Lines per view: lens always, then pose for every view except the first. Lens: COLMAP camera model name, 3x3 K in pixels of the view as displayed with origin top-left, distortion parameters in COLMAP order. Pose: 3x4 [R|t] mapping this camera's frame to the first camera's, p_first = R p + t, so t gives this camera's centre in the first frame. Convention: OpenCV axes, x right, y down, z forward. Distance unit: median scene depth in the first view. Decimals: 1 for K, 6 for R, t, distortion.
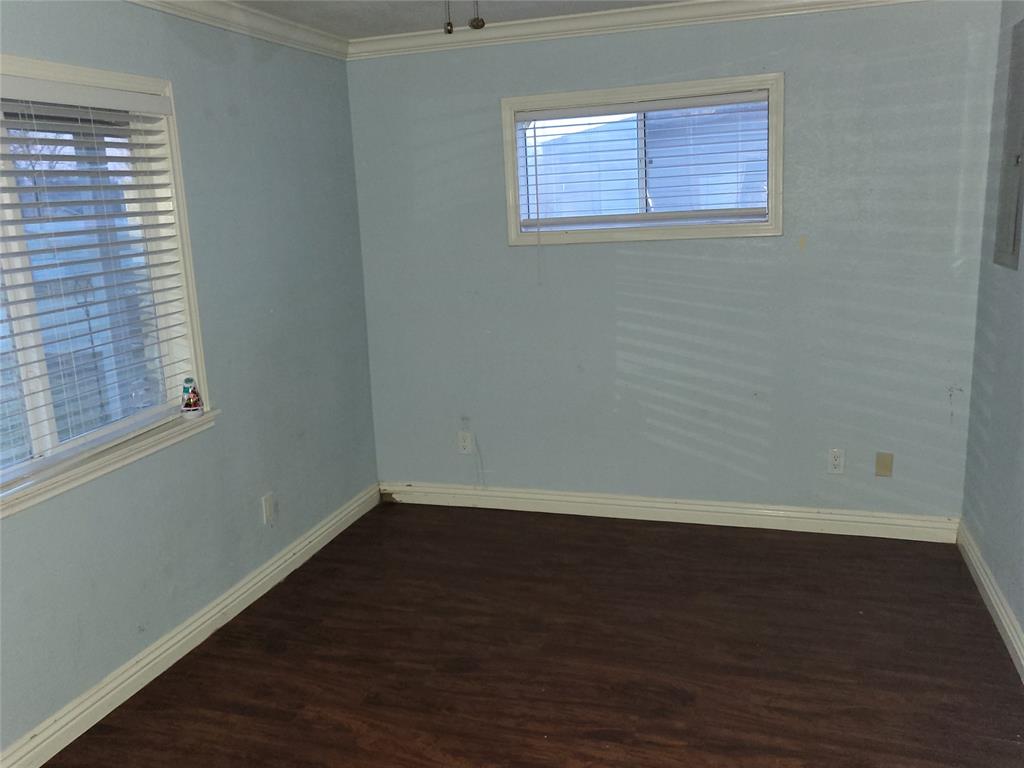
lens RADIAL K [[833.2, 0, 510.7], [0, 833.2, 386.0], [0, 0, 1]] dist [-0.010609, 0.009312]
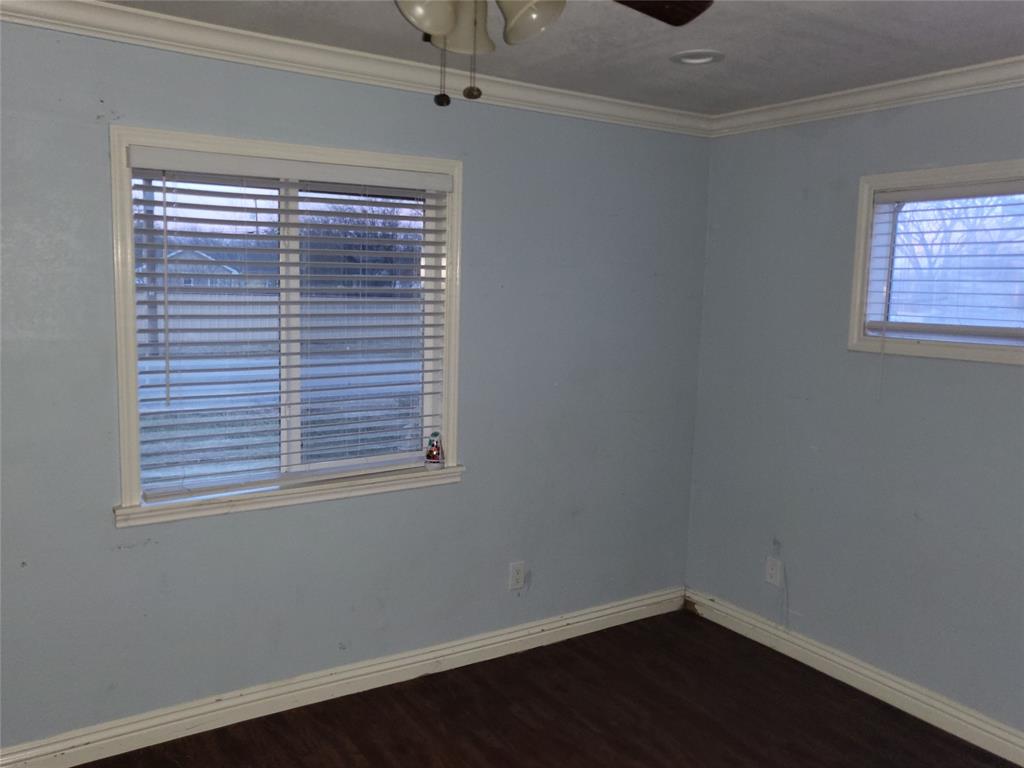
lens RADIAL K [[833.2, 0, 510.7], [0, 833.2, 386.0], [0, 0, 1]] dist [-0.010609, 0.009312]
pose [[0.771350, 0.146816, -0.619245, 0.279074], [-0.202286, 0.979126, -0.019835, -0.053500], [0.603406, 0.140564, 0.784948, 0.167146]]
